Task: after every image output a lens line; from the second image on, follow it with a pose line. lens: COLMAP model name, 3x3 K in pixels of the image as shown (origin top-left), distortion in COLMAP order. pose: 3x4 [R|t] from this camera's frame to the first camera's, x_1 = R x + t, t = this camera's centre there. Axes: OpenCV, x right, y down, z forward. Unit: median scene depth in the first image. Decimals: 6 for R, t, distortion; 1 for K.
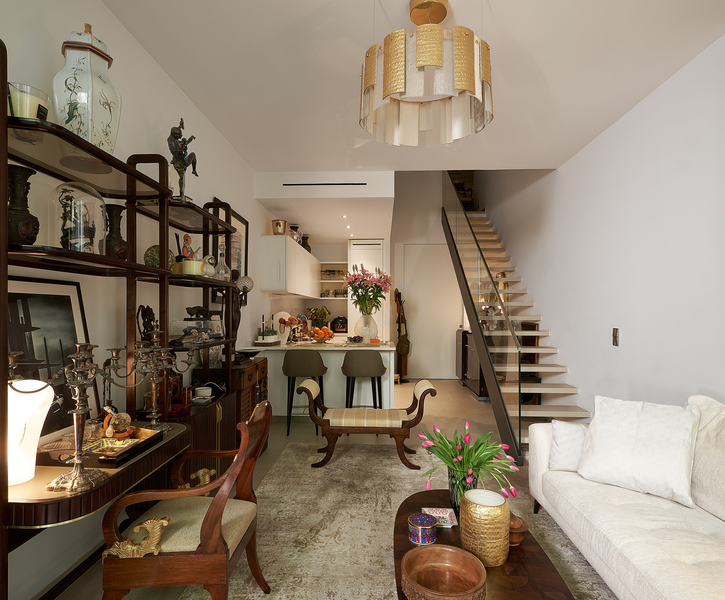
lens RADIAL K [[431.3, 0, 354.6], [0, 431.3, 314.0], [0, 0, 1]] dist [0.004940, -0.007122]
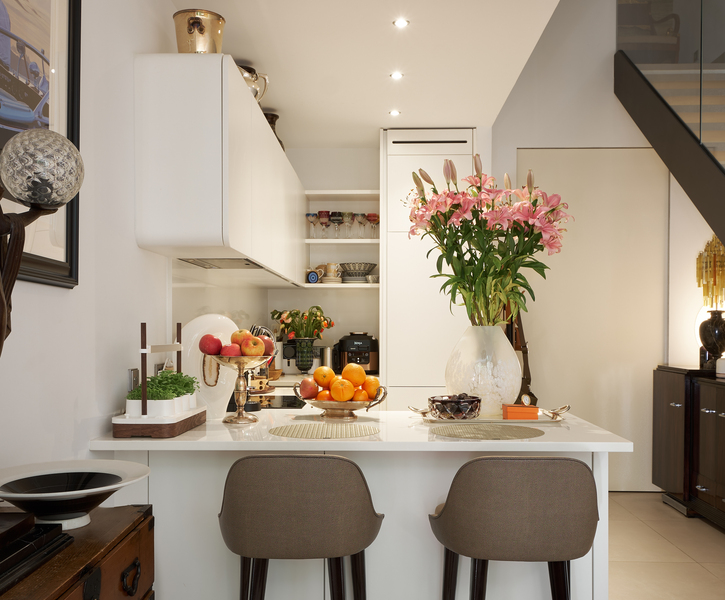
lens RADIAL K [[773.5, 0, 360.8], [0, 773.5, 325.5], [0, 0, 1]] dist [0.037471, 0.000000]
pose [[0.999201, -0.002947, 0.039864, -0.125973], [0.003275, 0.999961, -0.008170, 0.010479], [-0.039839, 0.008294, 0.999172, 0.676332]]
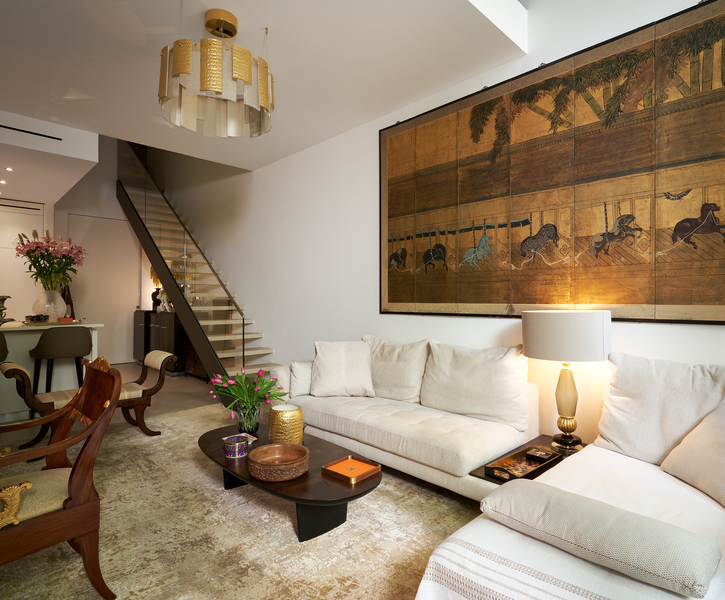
lens RADIAL K [[431.3, 0, 369.0], [0, 431.3, 307.1], [0, 0, 1]] dist [0.004940, -0.007122]
pose [[0.668433, -0.013147, 0.743656, -0.284400], [0.005215, 0.999902, 0.012990, 0.041851], [-0.743754, -0.004805, 0.668436, -0.069782]]
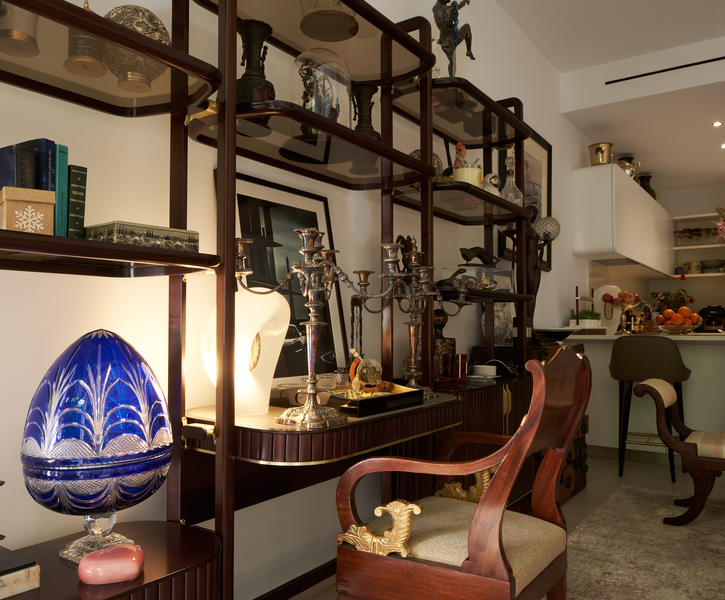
lens RADIAL K [[603.3, 0, 346.8], [0, 603.3, 303.8], [0, 0, 1]] dist [-0.022065, -0.000779]
pose [[0.837036, -0.021950, -0.546708, -0.008737], [-0.004037, 0.998920, -0.046287, 0.097082], [0.547134, 0.040951, 0.836043, 0.066169]]
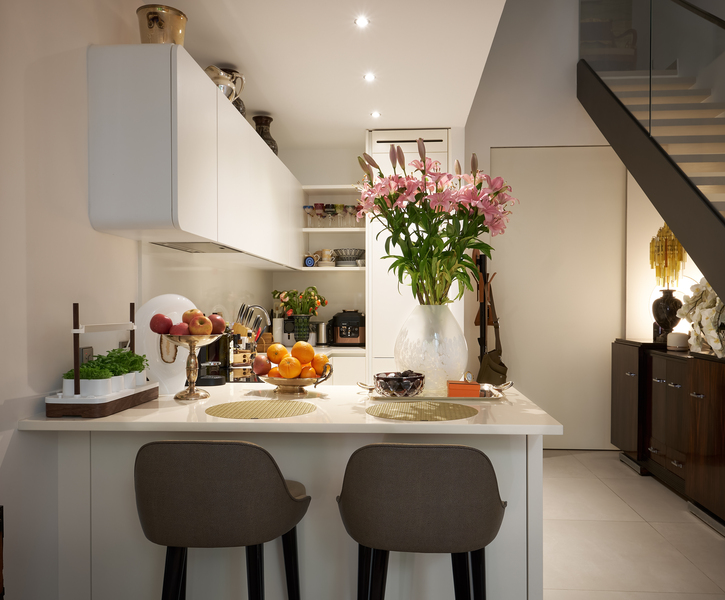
lens RADIAL K [[616.9, 0, 366.5], [0, 616.9, 304.4], [0, 0, 1]] dist [0.023245, 0.016251]
pose [[0.999986, -0.005144, 0.001348, -0.033421], [0.005151, 0.999972, -0.005440, 0.007225], [-0.001320, 0.005447, 0.999984, 0.812486]]
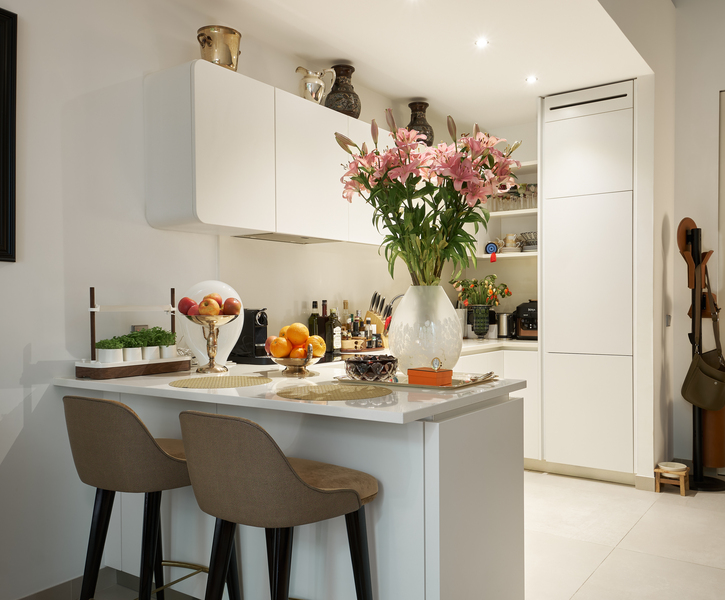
lens RADIAL K [[658.9, 0, 388.6], [0, 658.9, 299.5], [0, 0, 1]] dist [0.039482, 0.000000]
pose [[0.859425, -0.013186, -0.511092, 0.362338], [0.007337, 0.999882, -0.013460, 0.027560], [0.511209, 0.007818, 0.859421, 0.899301]]
